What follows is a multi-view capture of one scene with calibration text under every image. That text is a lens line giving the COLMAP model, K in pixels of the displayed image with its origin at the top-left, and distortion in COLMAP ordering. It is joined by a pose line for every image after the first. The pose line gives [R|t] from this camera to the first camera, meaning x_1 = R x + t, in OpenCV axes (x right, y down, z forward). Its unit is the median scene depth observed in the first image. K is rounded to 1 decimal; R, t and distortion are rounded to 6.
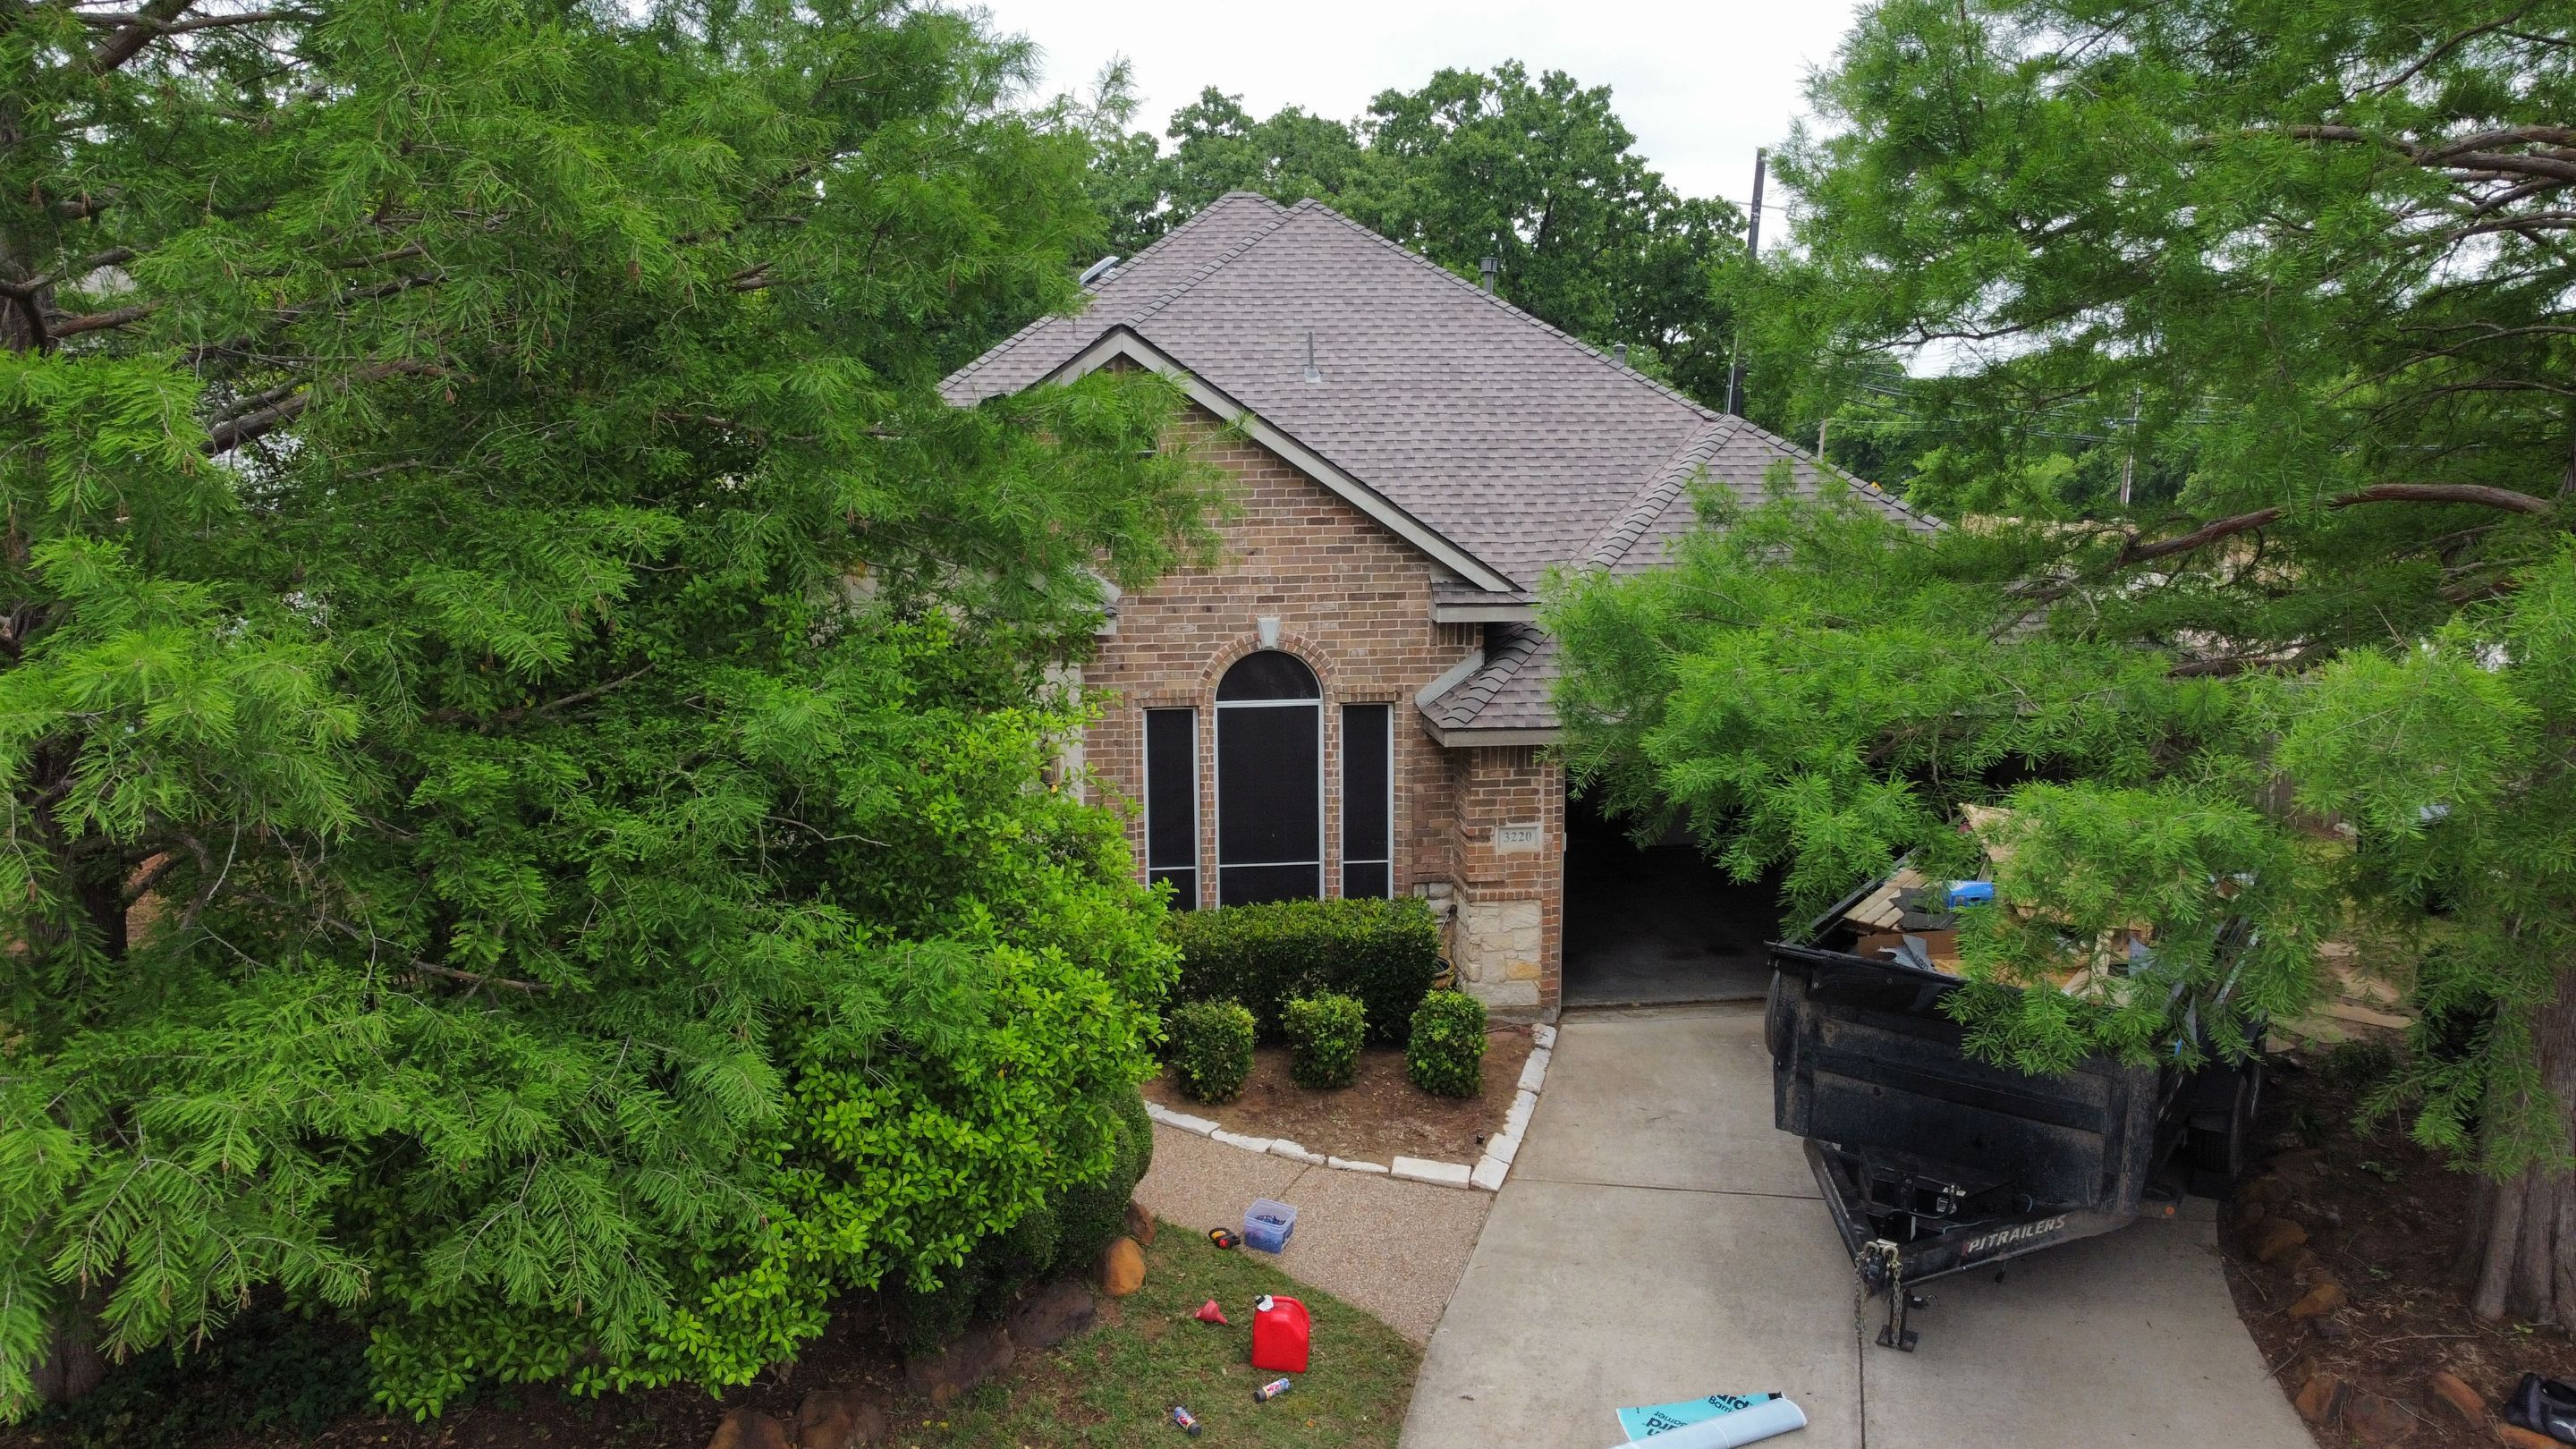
lens RADIAL K [[1950.5, 0, 1284.8], [0, 1950.5, 723.7], [0, 0, 1]] dist [0.003648, -0.008845]
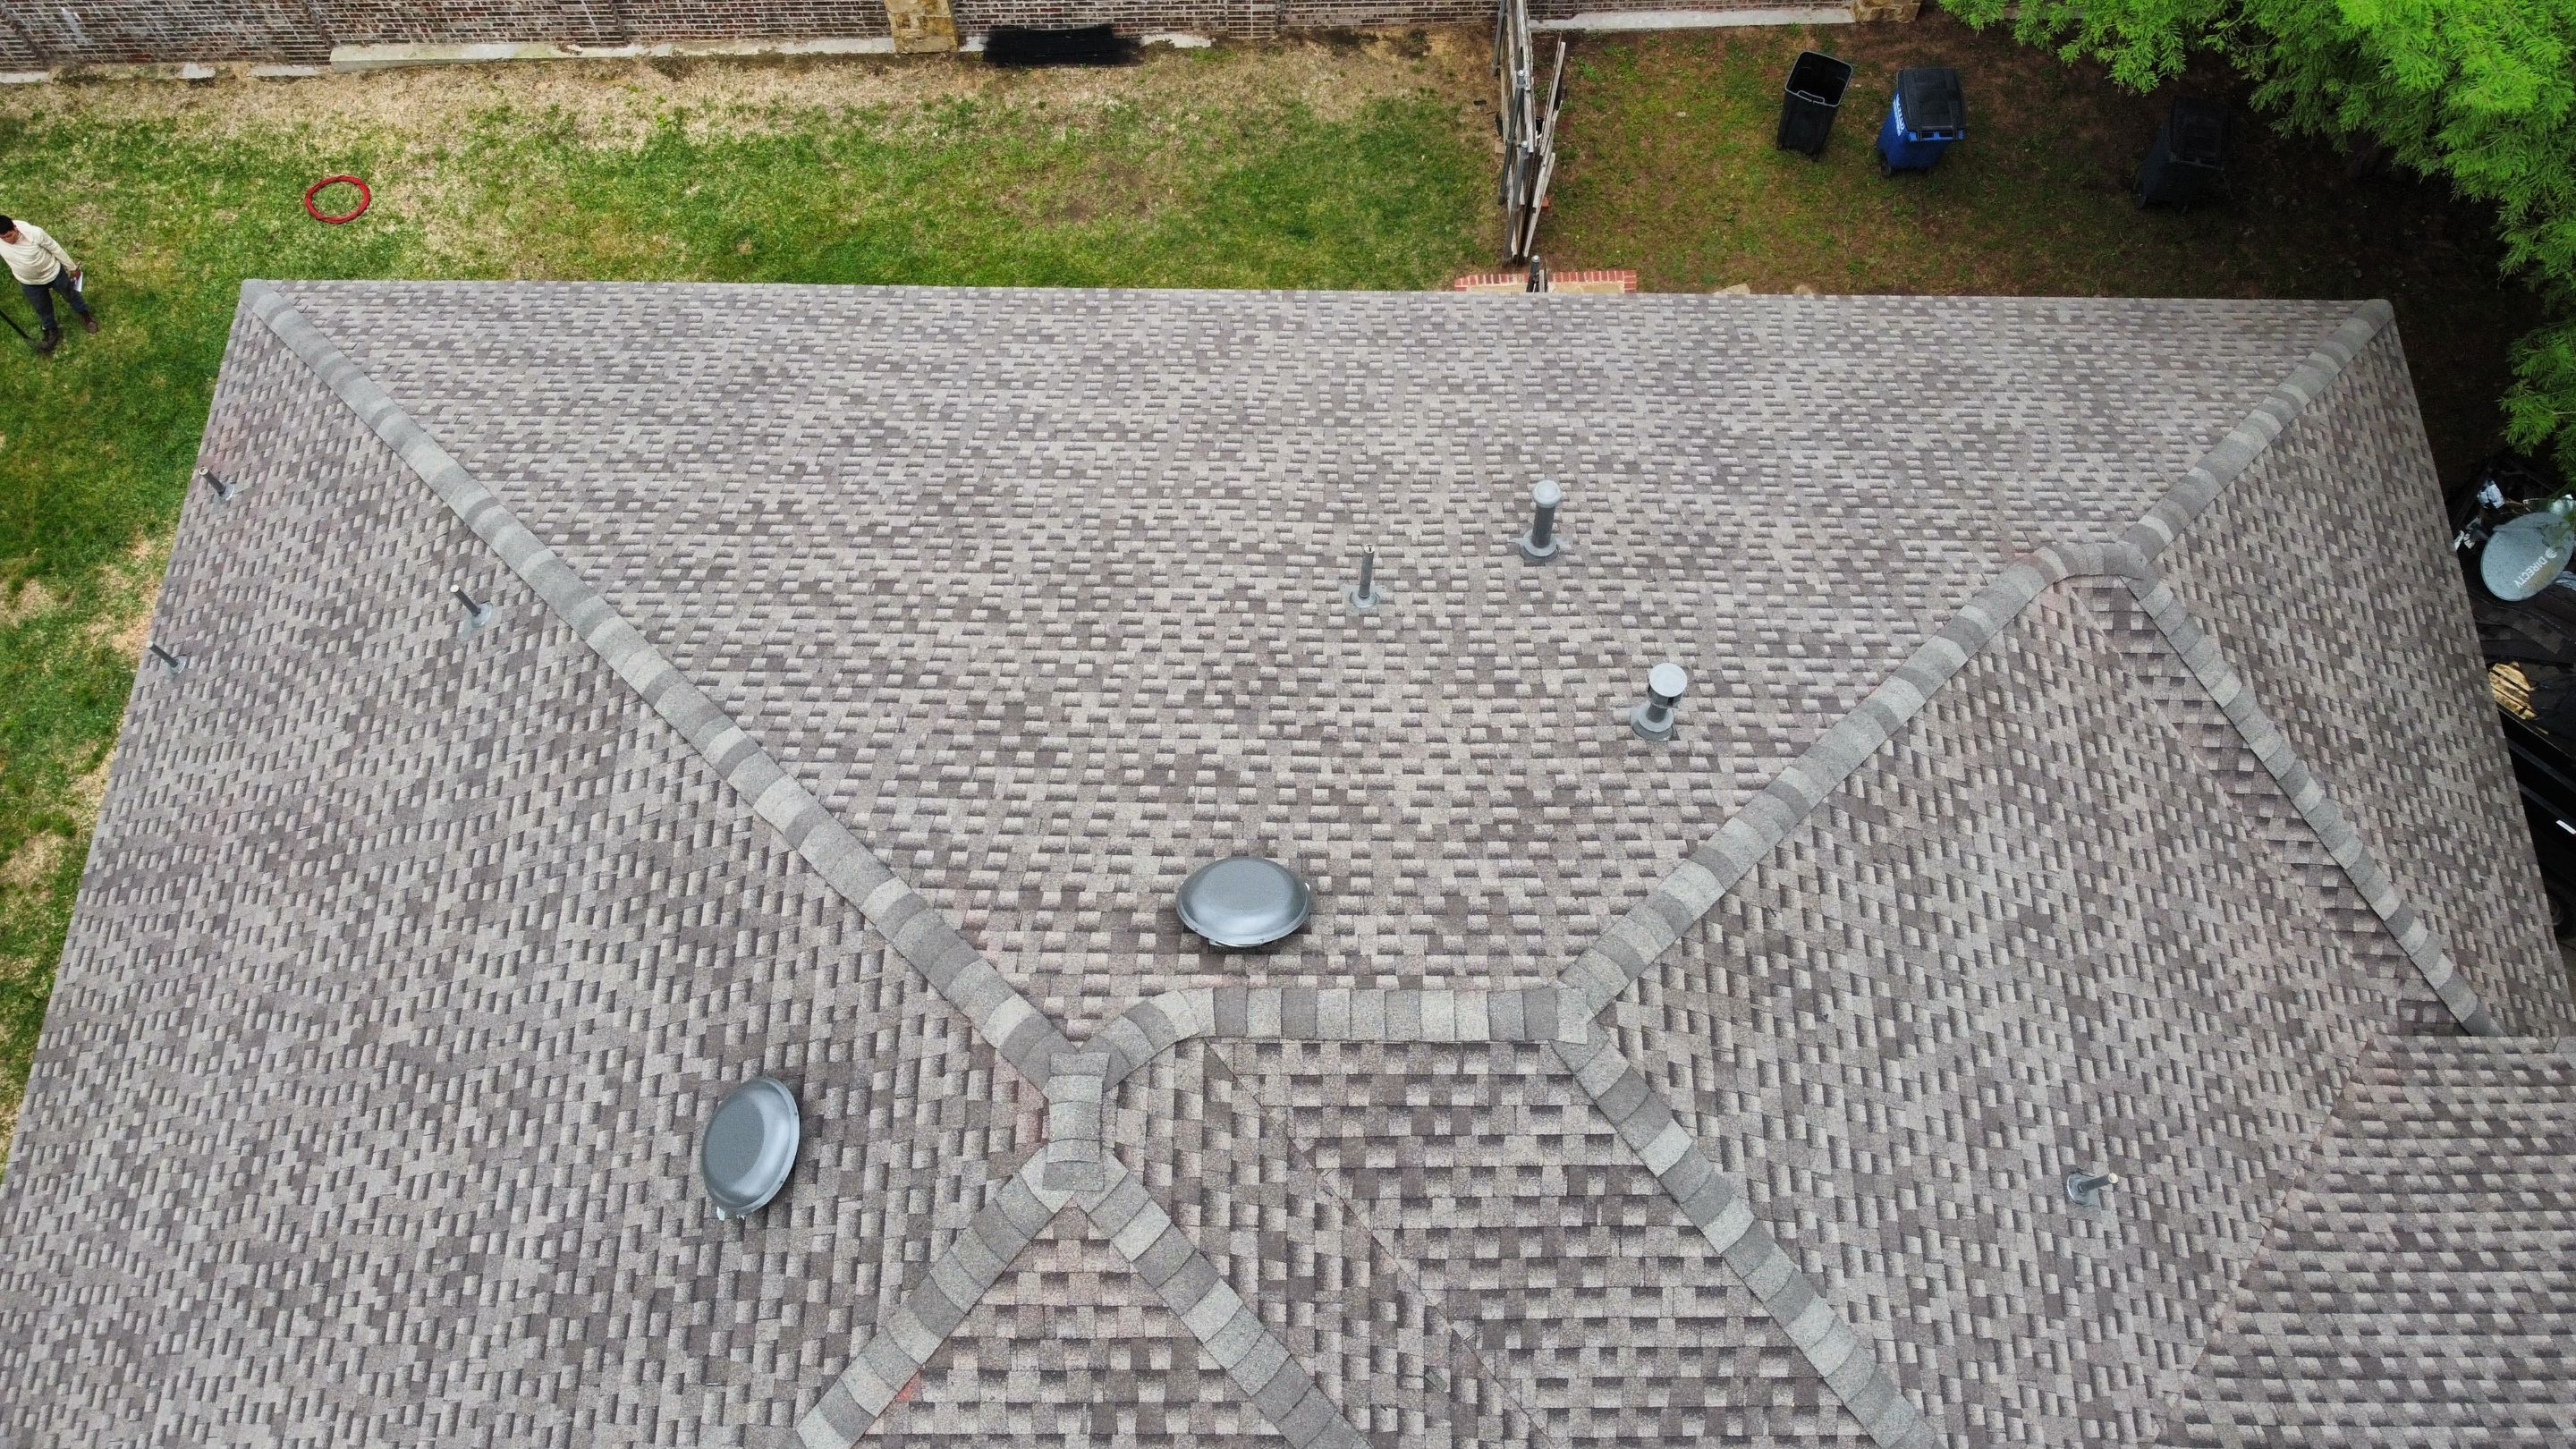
lens RADIAL K [[1950.5, 0, 1286.2], [0, 1950.5, 712.8], [0, 0, 1]] dist [0.003648, -0.008845]
pose [[0.138196, -0.905309, 0.401645, -0.135055], [0.162948, 0.420793, 0.892402, -0.898909], [-0.976908, -0.057879, 0.205670, 1.351296]]
